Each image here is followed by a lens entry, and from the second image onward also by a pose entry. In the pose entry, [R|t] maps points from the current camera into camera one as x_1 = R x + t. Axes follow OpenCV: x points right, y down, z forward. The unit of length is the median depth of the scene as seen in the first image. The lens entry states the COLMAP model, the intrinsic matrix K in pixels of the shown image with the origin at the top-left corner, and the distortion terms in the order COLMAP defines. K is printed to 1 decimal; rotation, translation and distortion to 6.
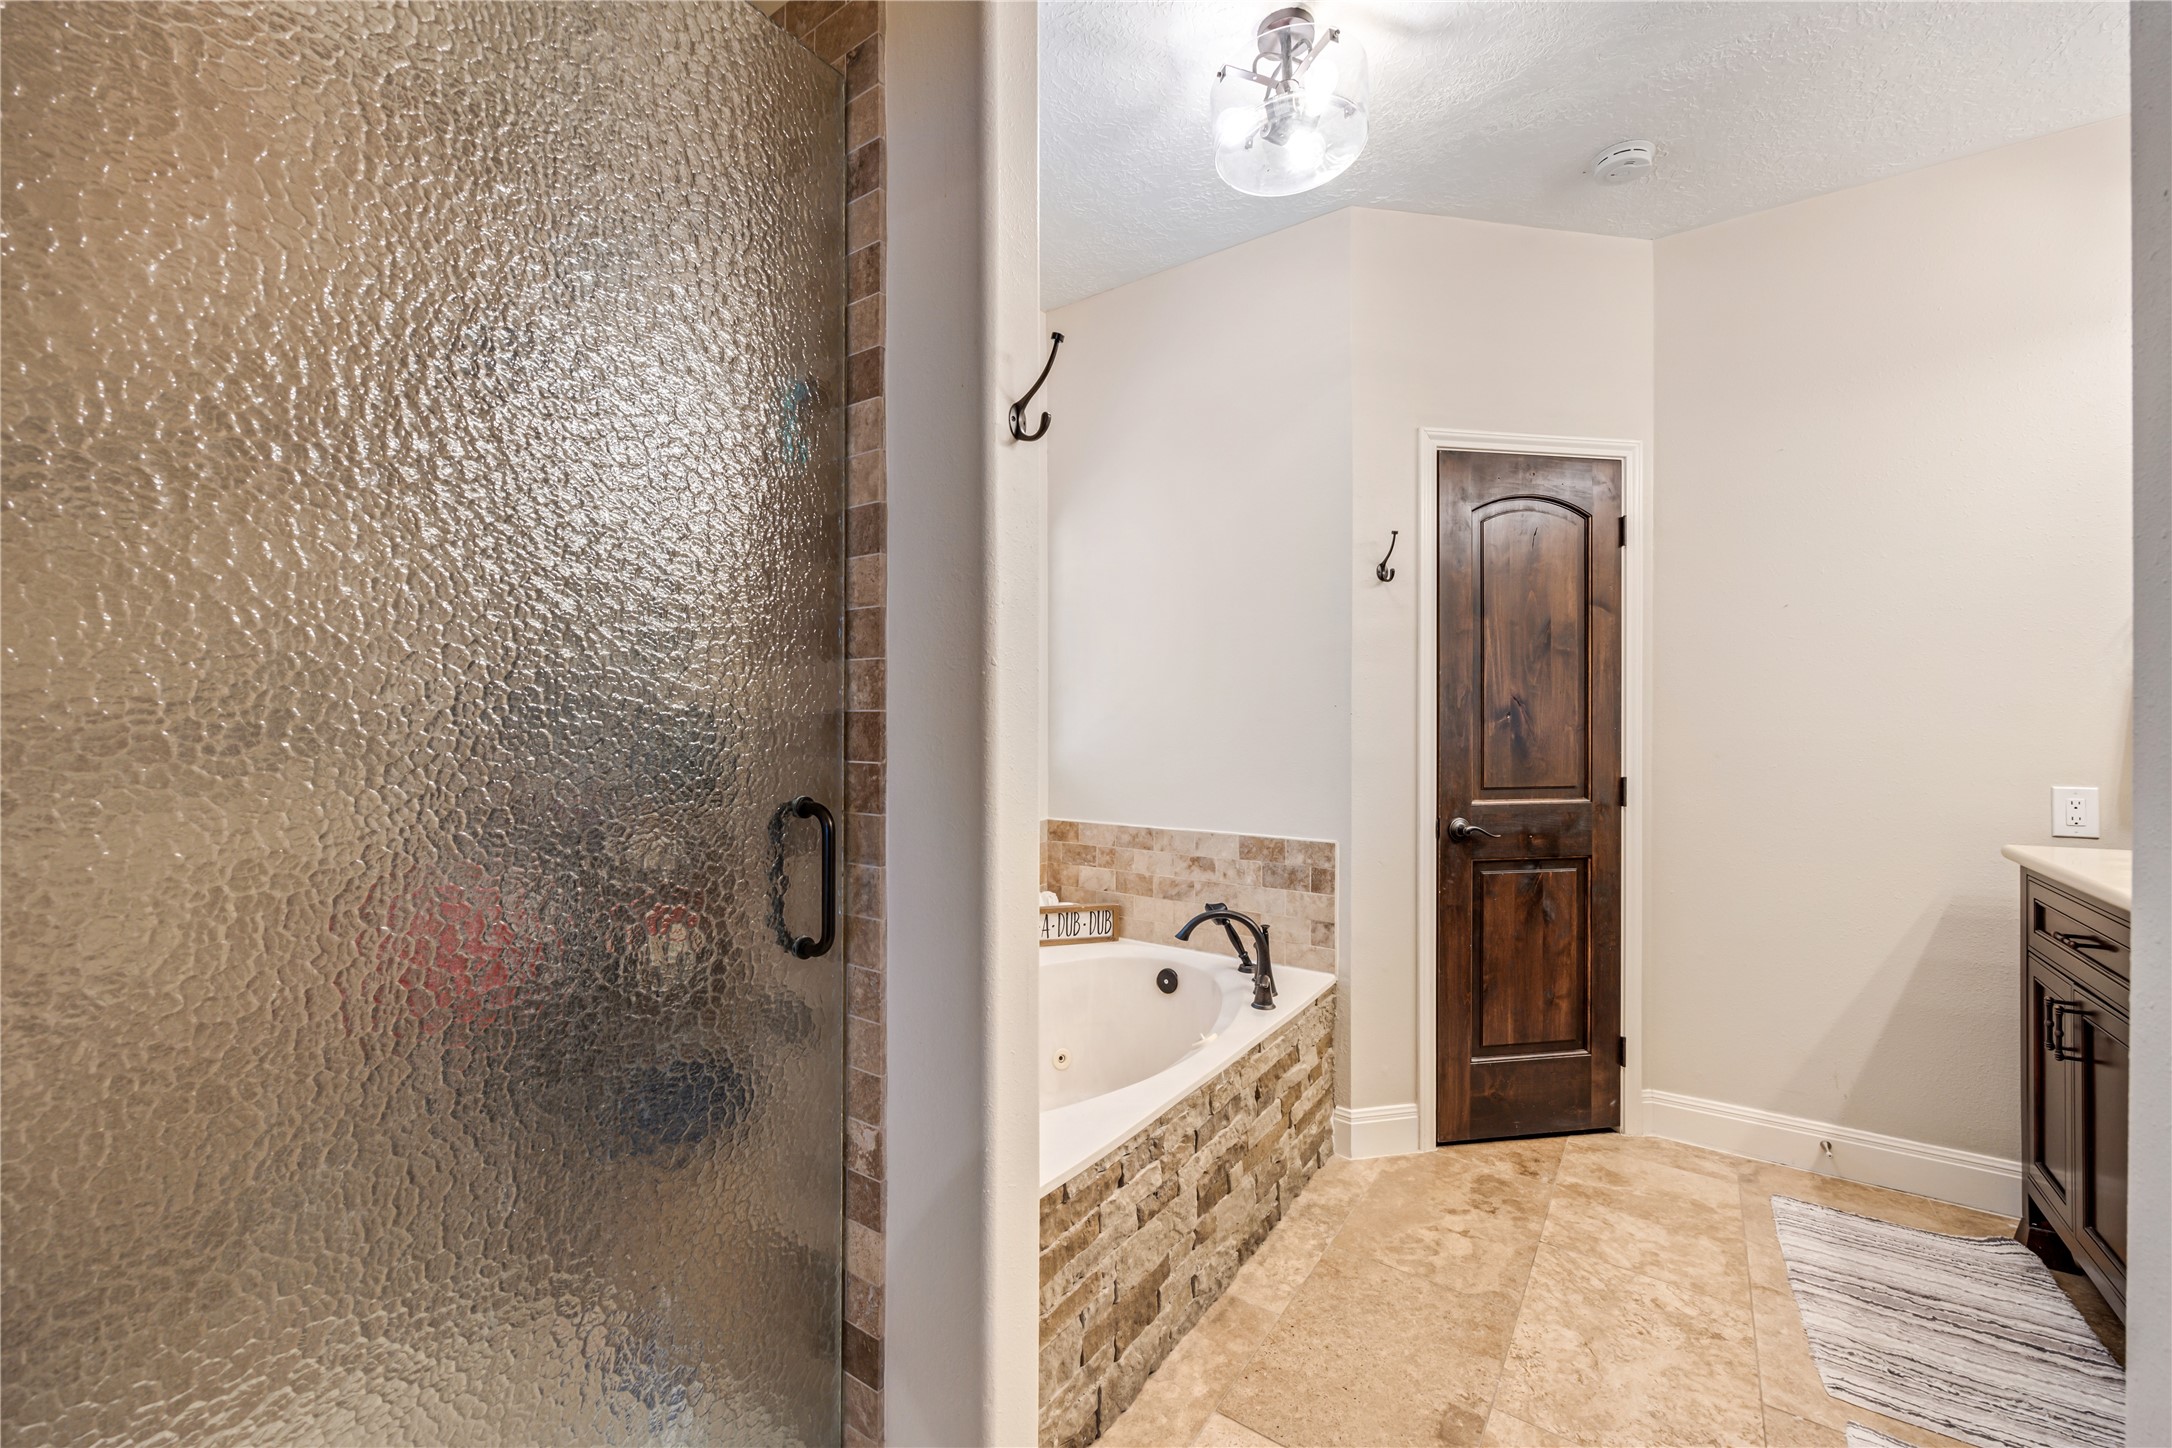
lens RADIAL K [[873.2, 0, 1085.5], [0, 873.2, 722.2], [0, 0, 1]] dist [-0.003932, -0.000289]
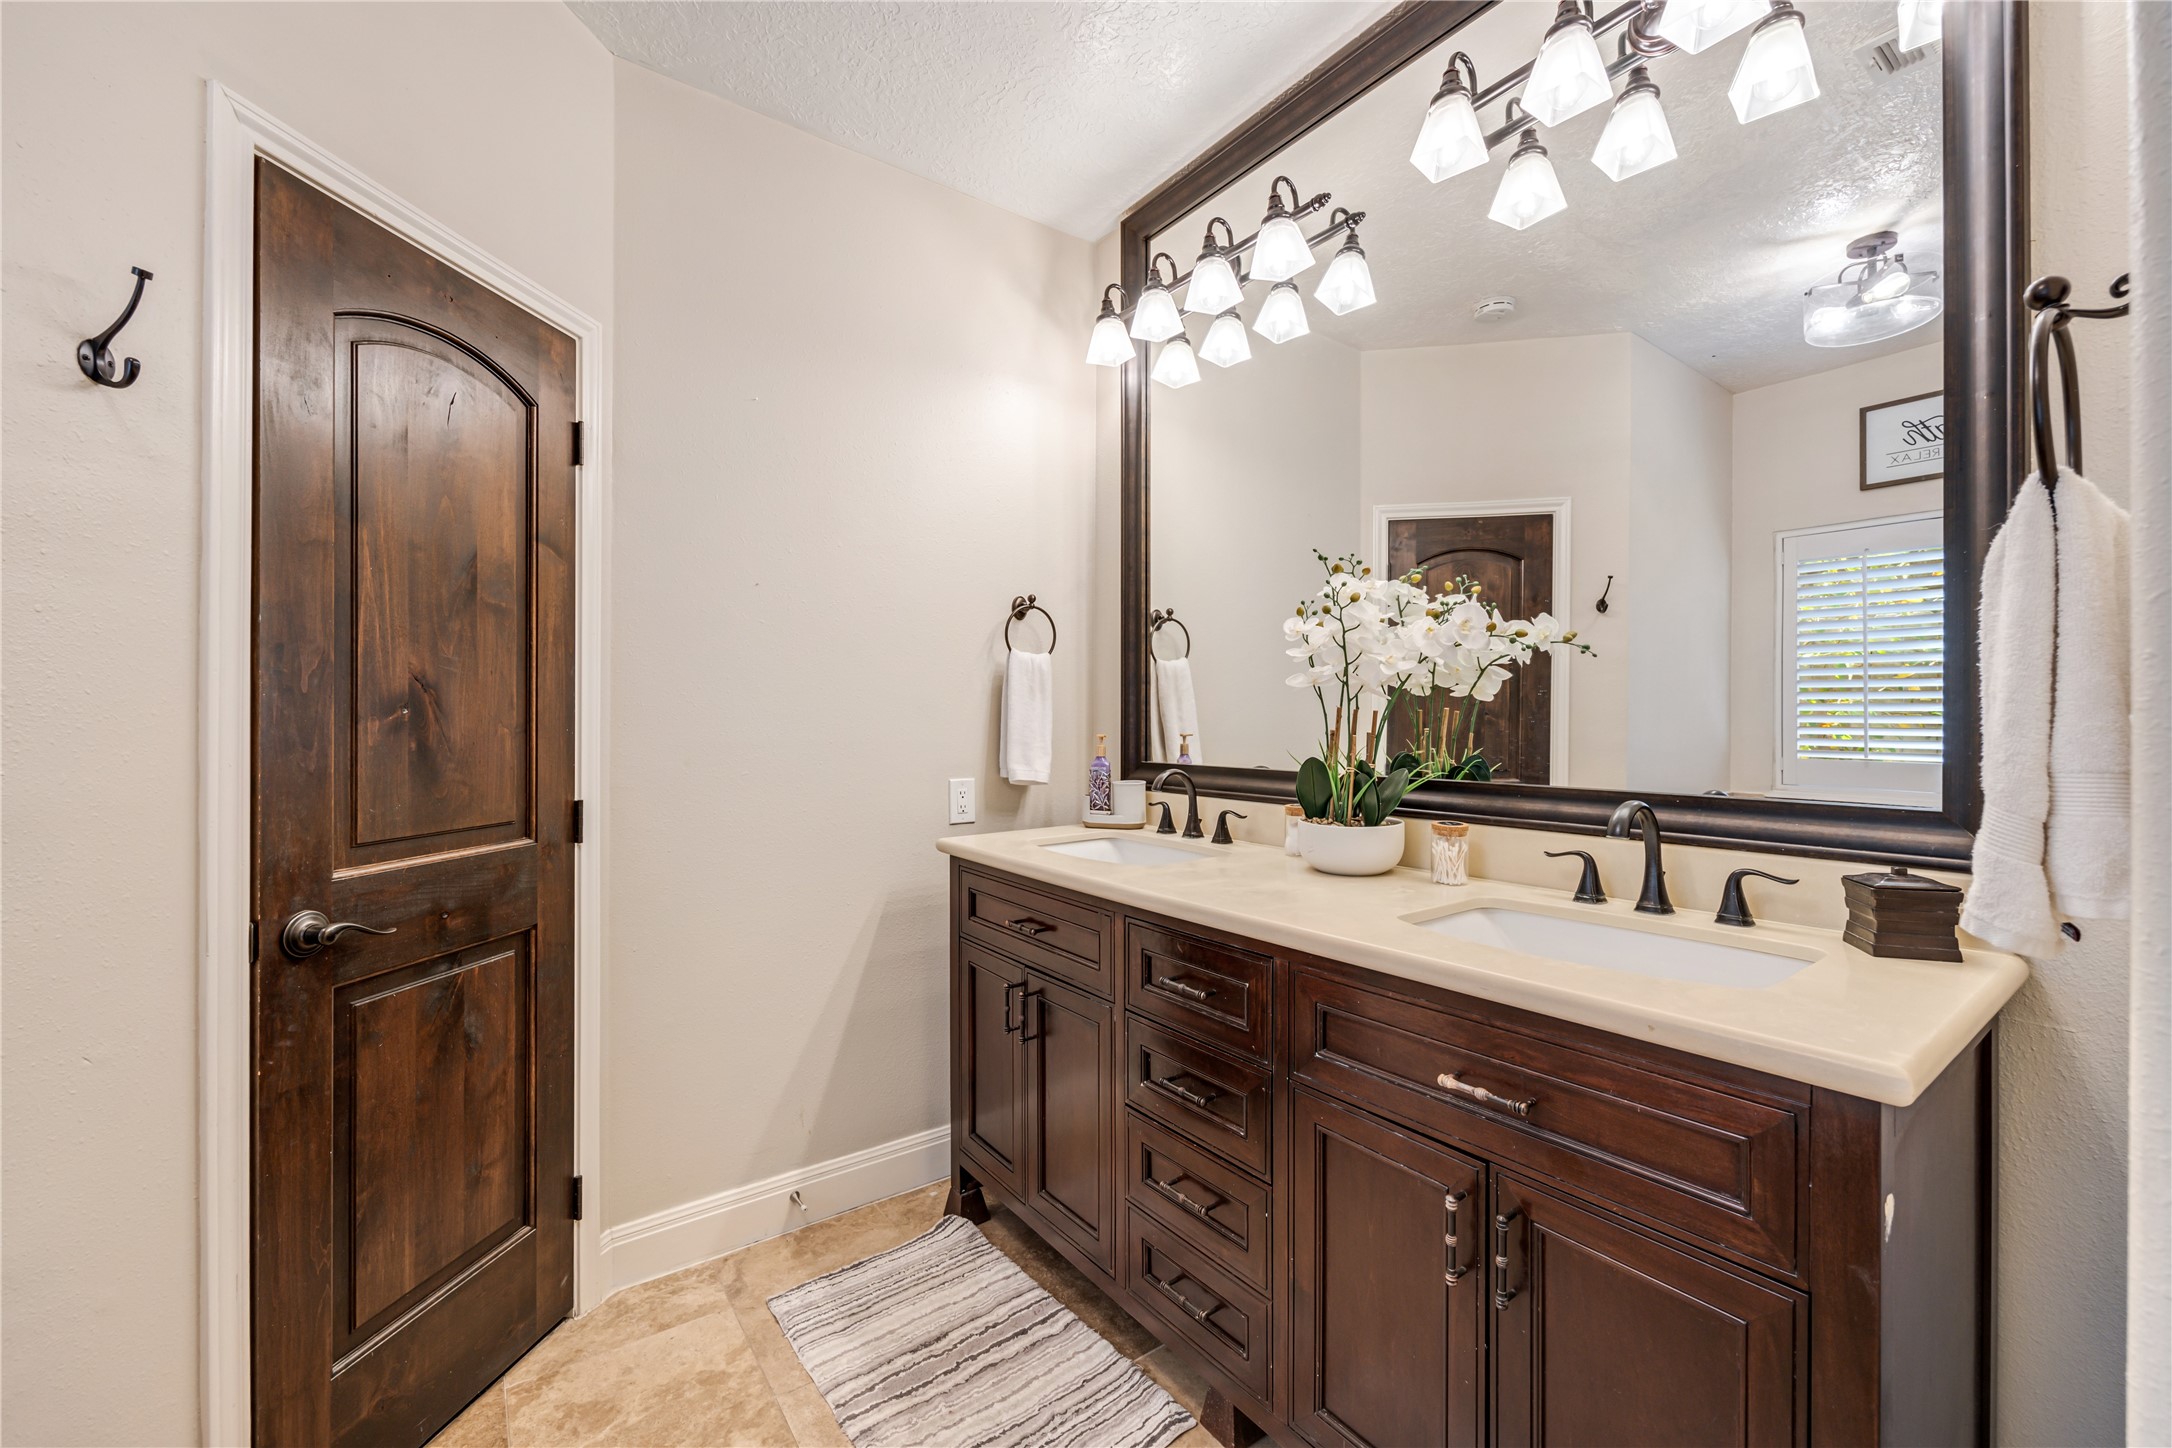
lens RADIAL K [[873.2, 0, 1085.5], [0, 873.2, 722.2], [0, 0, 1]] dist [-0.003932, -0.000289]
pose [[0.332659, -0.000372, 0.943047, 0.103070], [-0.003805, 0.999991, 0.001737, -0.001733], [-0.943040, -0.004166, 0.332655, 0.402551]]
